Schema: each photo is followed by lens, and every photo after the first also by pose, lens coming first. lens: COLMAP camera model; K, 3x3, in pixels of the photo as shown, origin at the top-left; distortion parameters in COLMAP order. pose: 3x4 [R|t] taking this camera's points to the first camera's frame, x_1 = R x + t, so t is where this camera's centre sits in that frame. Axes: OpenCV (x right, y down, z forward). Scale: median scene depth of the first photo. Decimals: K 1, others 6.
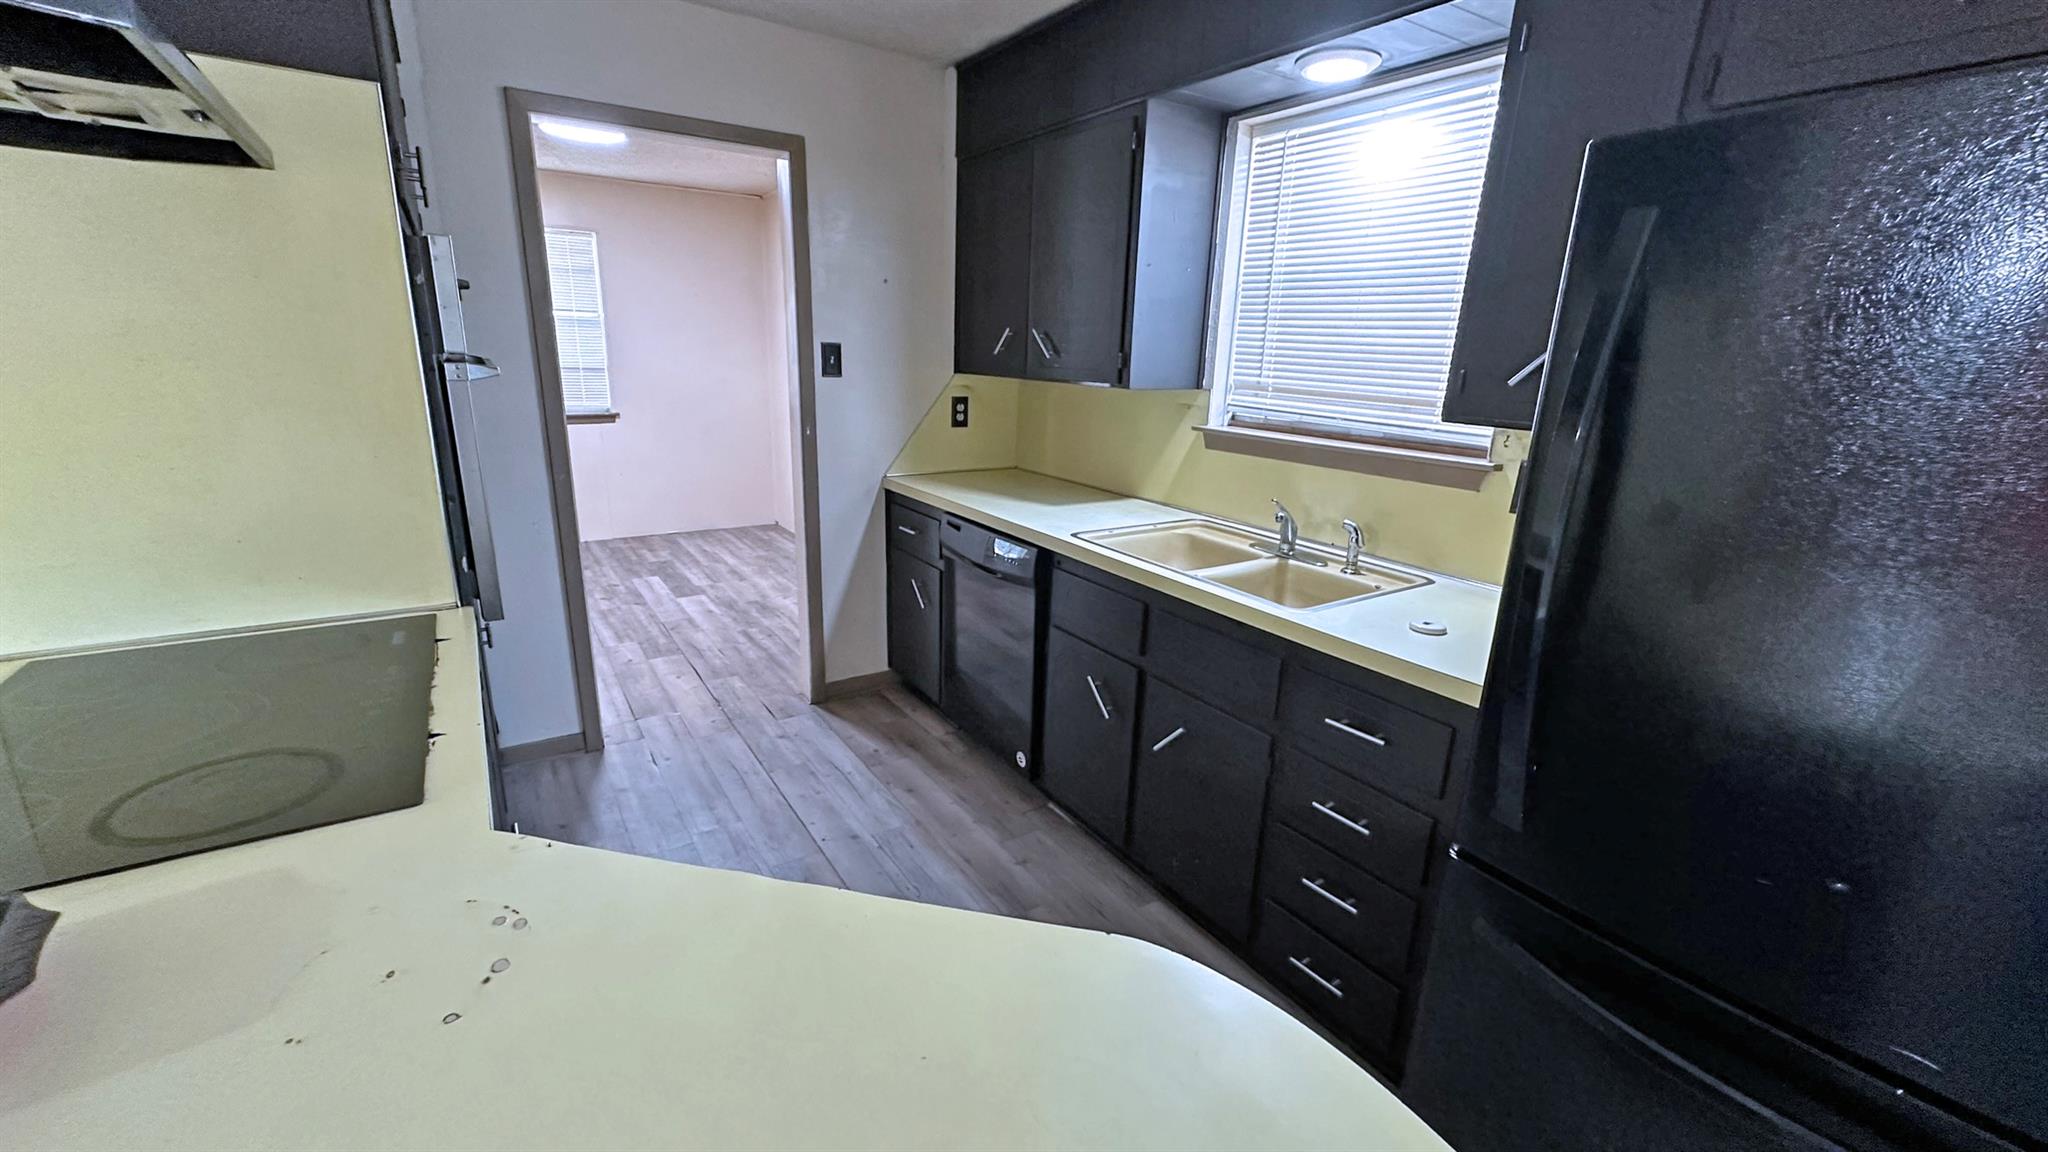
lens RADIAL K [[815.2, 0, 1020.0], [0, 815.2, 573.5], [0, 0, 1]] dist [-0.002421, 0.001029]
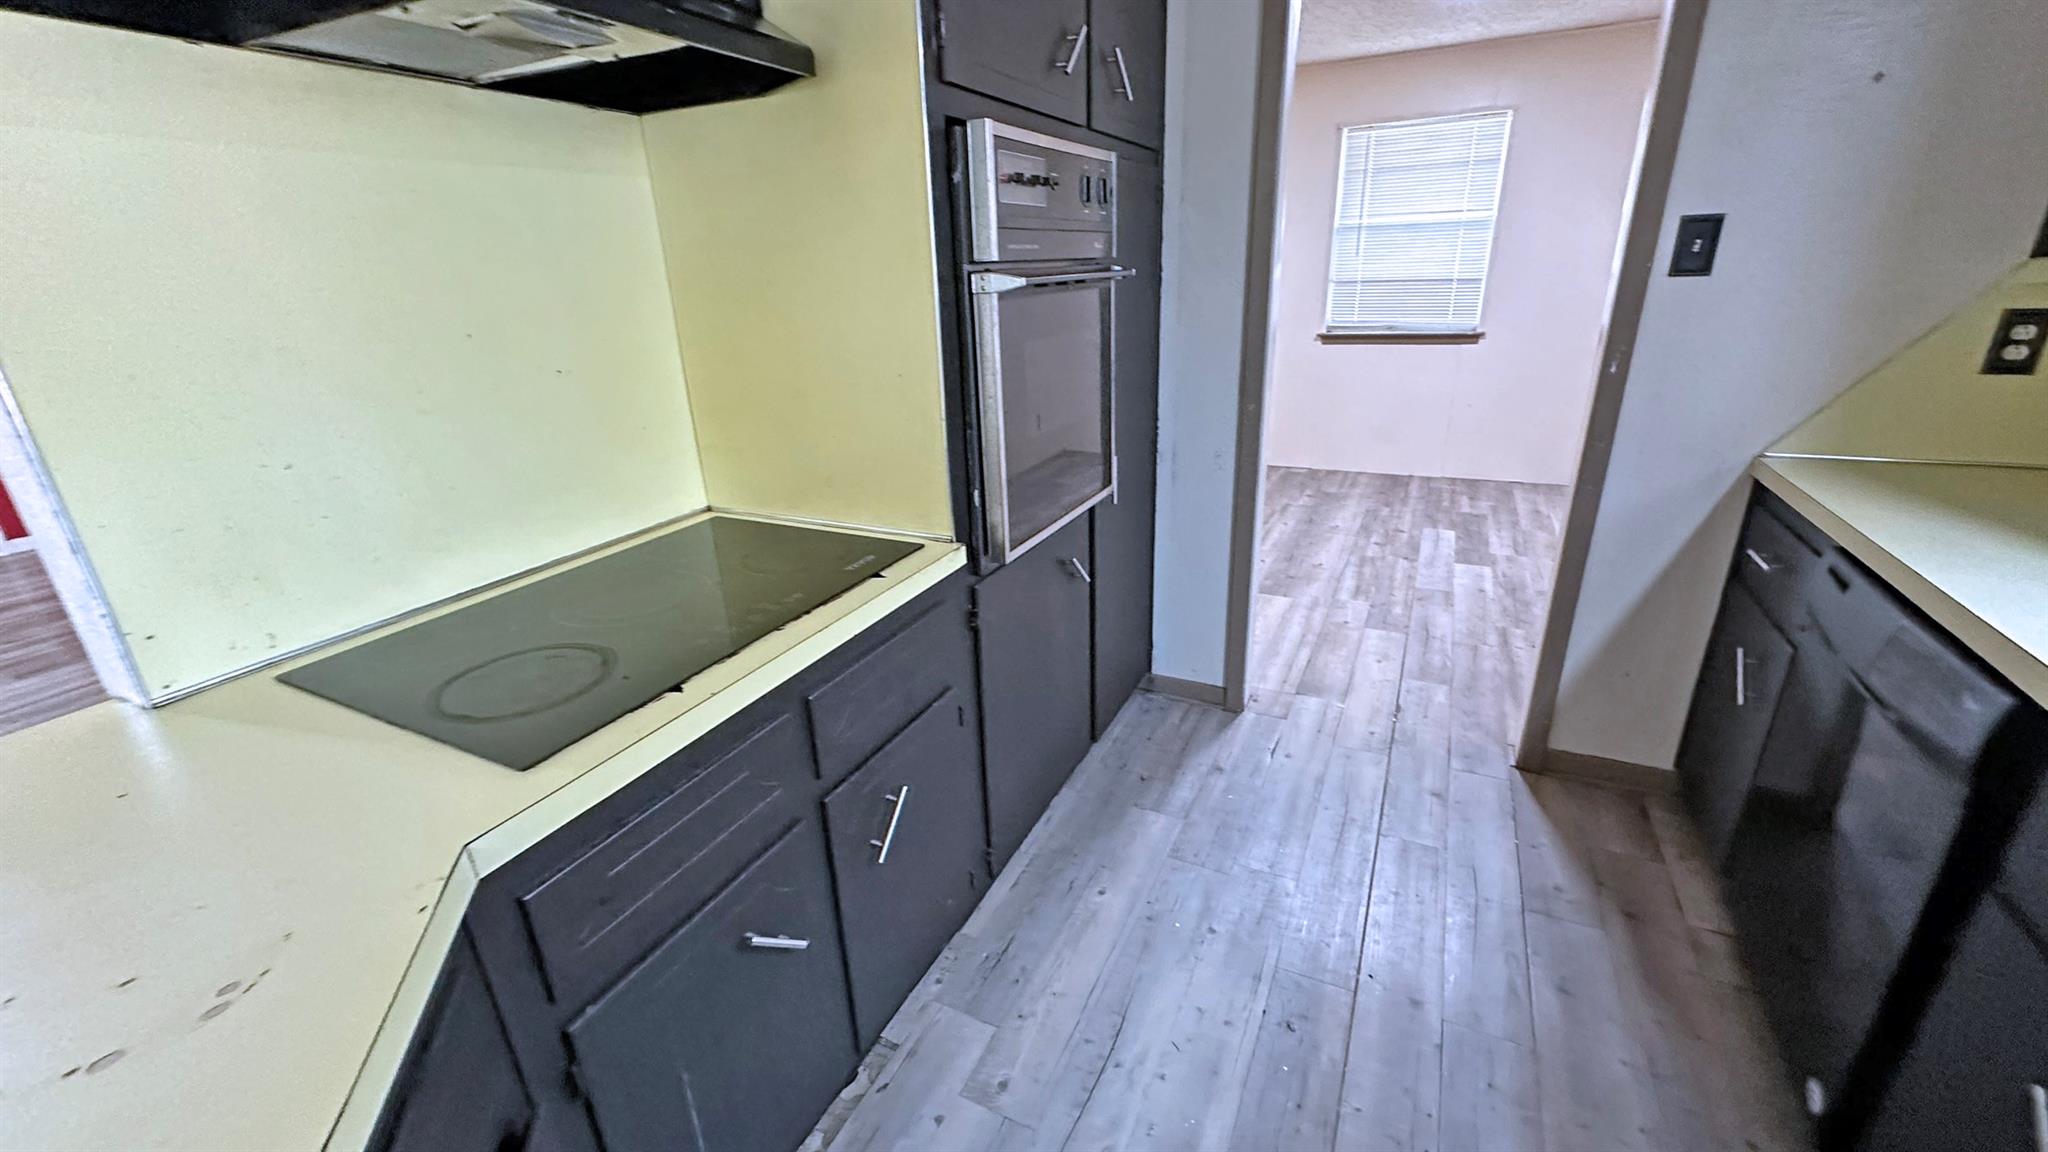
lens RADIAL K [[815.2, 0, 1023.4], [0, 815.2, 573.8], [0, 0, 1]] dist [-0.002421, 0.001029]
pose [[0.495882, 0.259927, -0.828576, 0.067239], [-0.179621, 0.964220, 0.194980, -0.057901], [0.849610, 0.052143, 0.524828, 0.273650]]
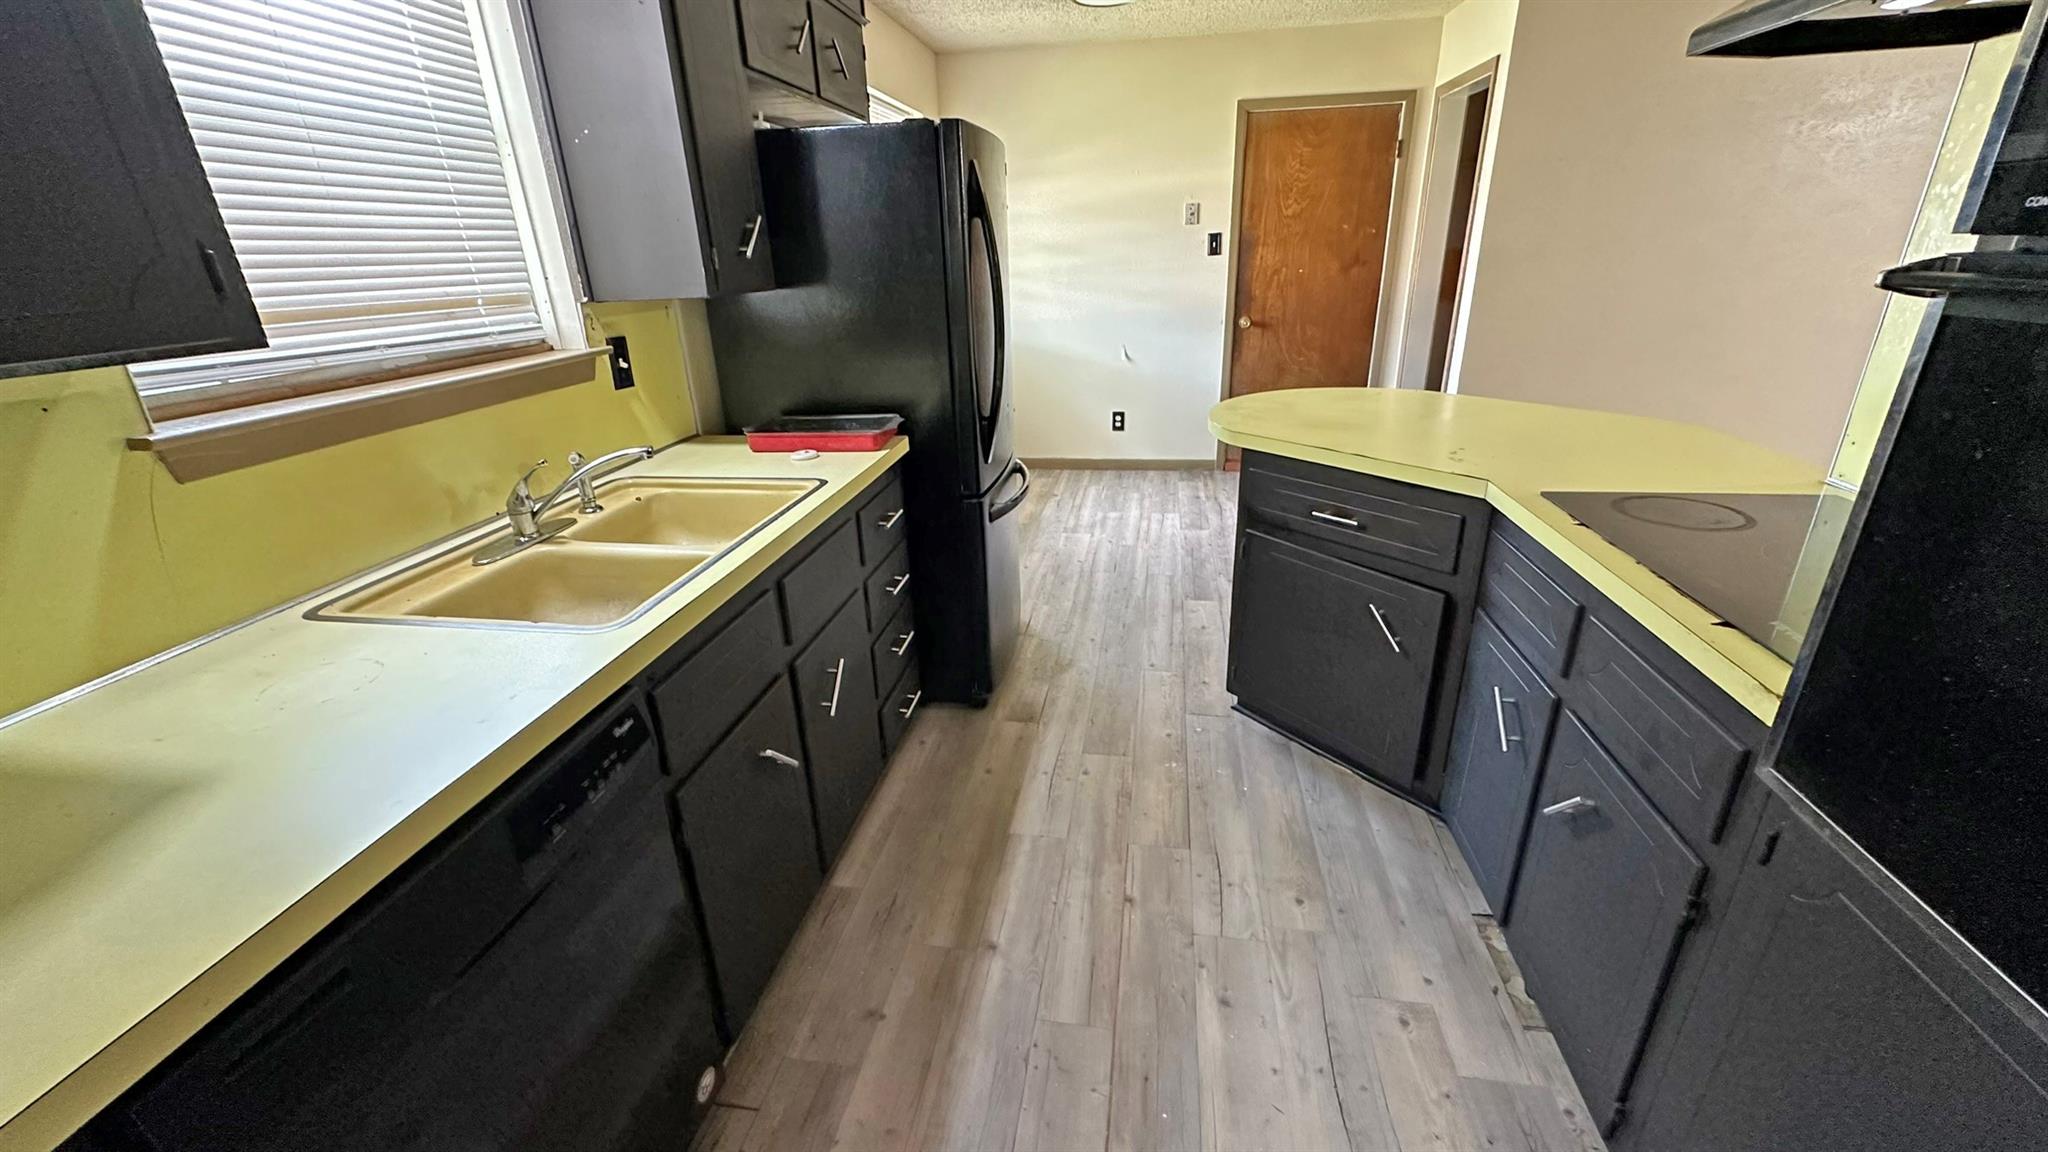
lens RADIAL K [[815.2, 0, 1024.0], [0, 815.2, 574.3], [0, 0, 1]] dist [-0.002421, 0.001029]
pose [[-0.732901, -0.265079, 0.626569, -0.296254], [0.190594, 0.804094, 0.563122, -0.215197], [-0.653093, 0.532133, -0.538799, 0.767946]]
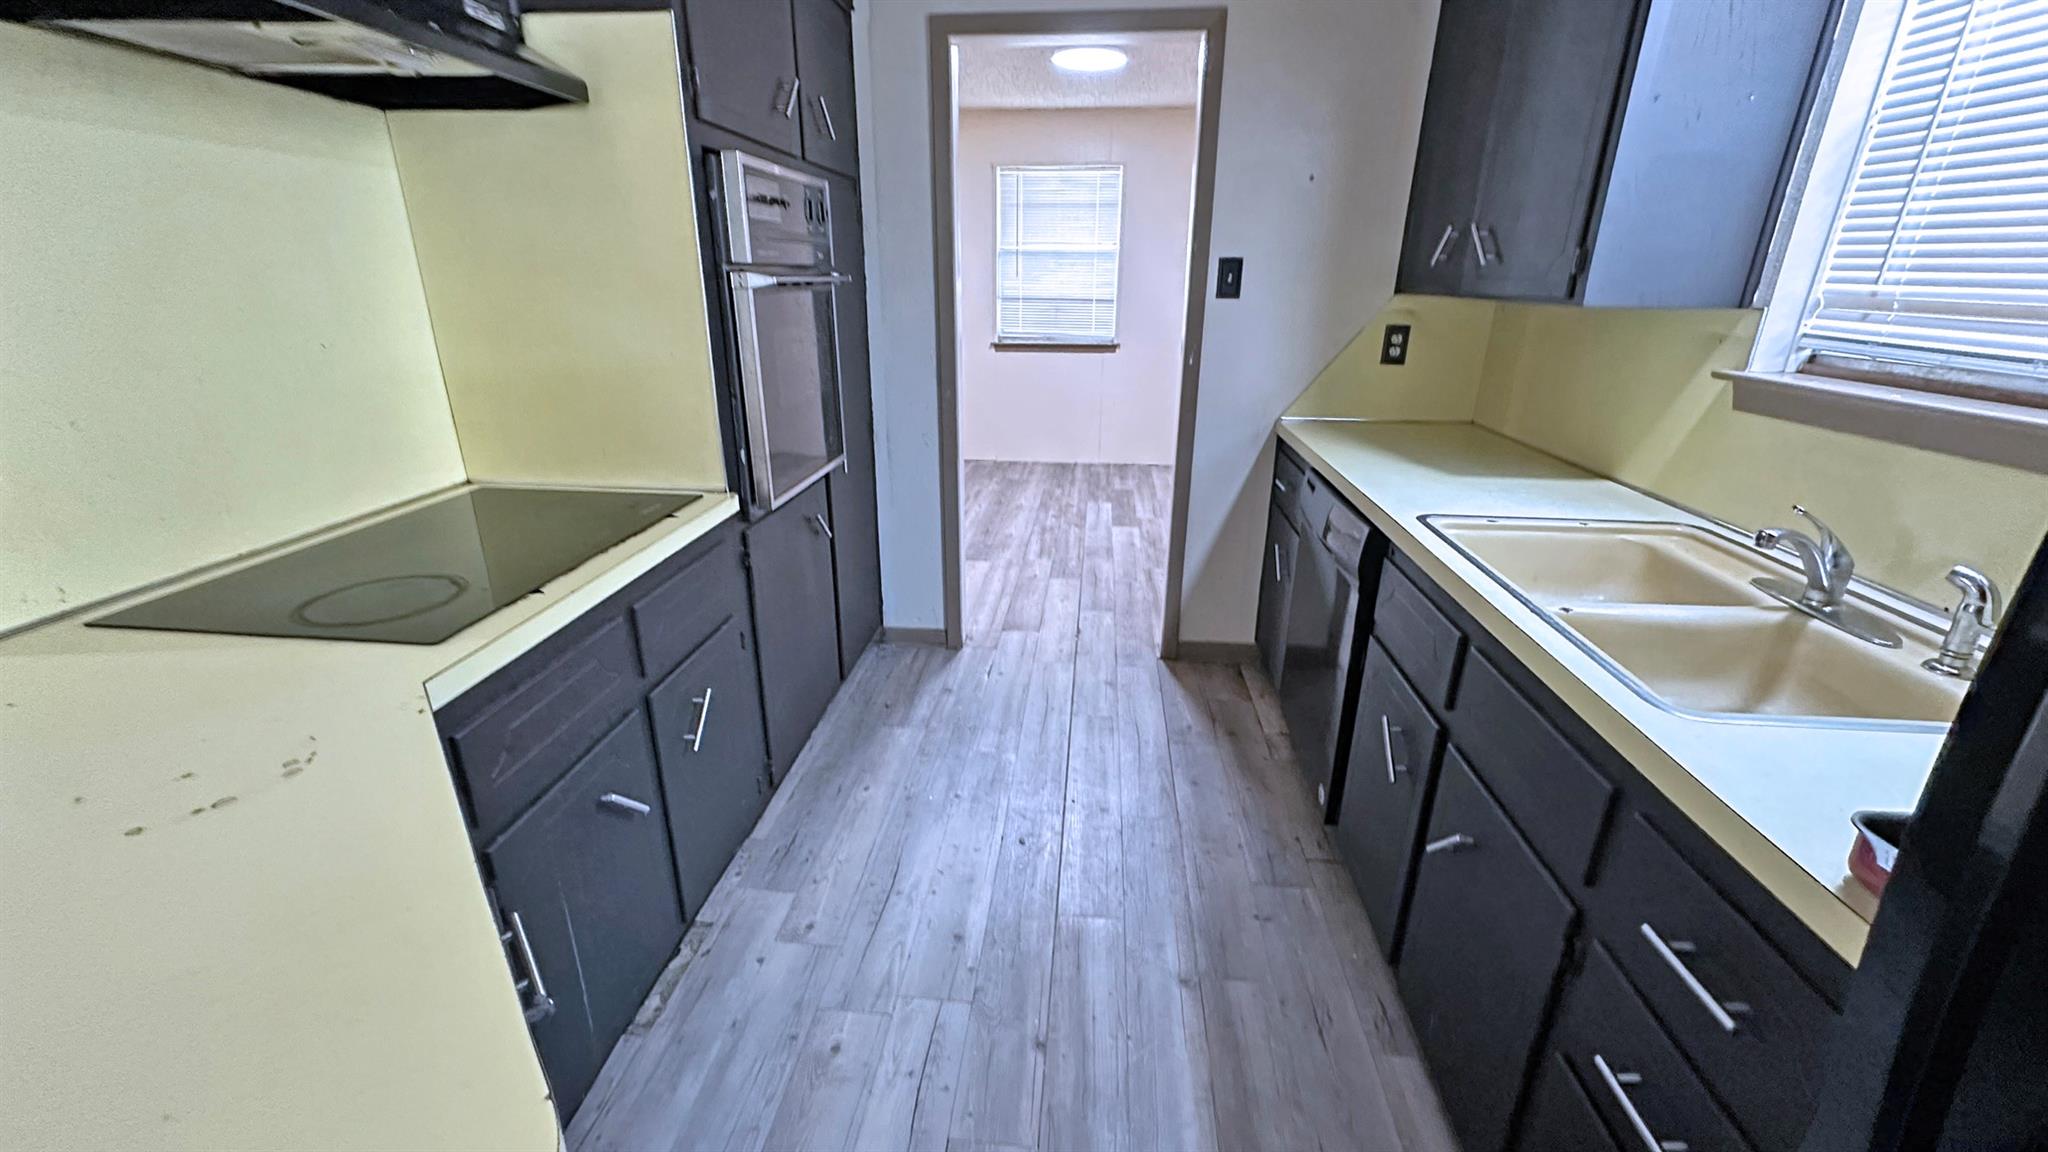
lens RADIAL K [[815.2, 0, 1023.5], [0, 815.2, 575.3], [0, 0, 1]] dist [-0.002421, 0.001029]
pose [[0.778762, 0.192924, -0.596918, 0.160760], [-0.151191, 0.981209, 0.119877, -0.021405], [0.608828, -0.003107, 0.793296, 0.164843]]
